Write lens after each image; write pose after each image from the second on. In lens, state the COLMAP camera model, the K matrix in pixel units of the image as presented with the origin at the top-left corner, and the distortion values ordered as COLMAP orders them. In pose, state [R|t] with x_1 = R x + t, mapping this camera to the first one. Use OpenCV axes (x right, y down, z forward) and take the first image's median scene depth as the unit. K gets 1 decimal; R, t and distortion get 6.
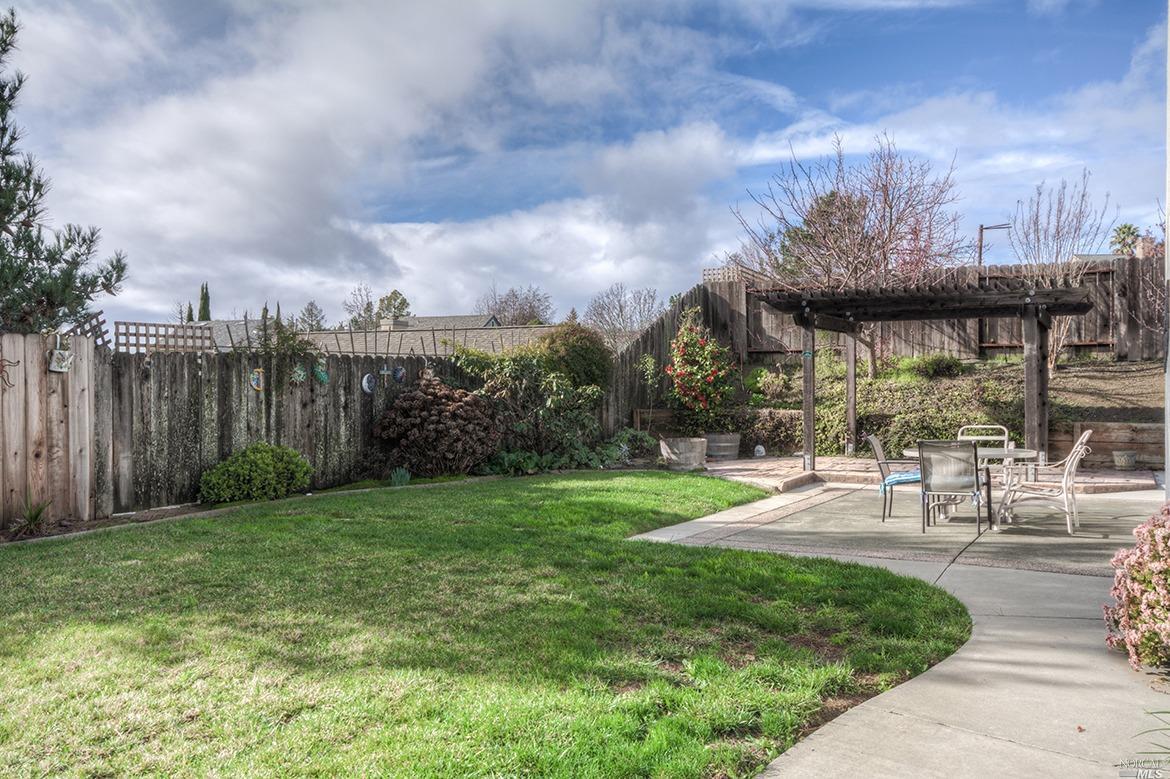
lens RADIAL K [[948.9, 0, 583.9], [0, 948.9, 389.5], [0, 0, 1]] dist [-0.004049, 0.057104]
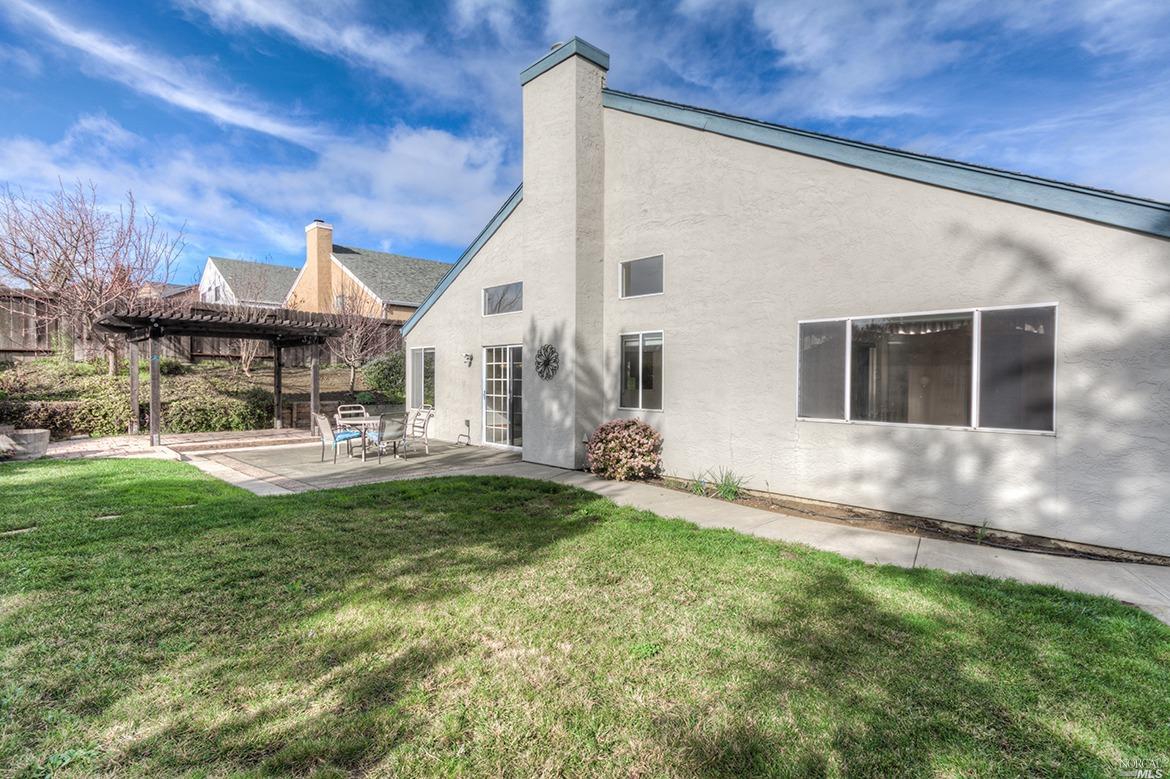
lens RADIAL K [[587.9, 0, 582.4], [0, 587.9, 384.2], [0, 0, 1]] dist [0.002183, 0.000160]
pose [[0.266325, -0.007500, 0.963854, -0.324570], [0.000004, 0.999970, 0.007780, -0.006137], [-0.963883, -0.002068, 0.266317, 0.163235]]
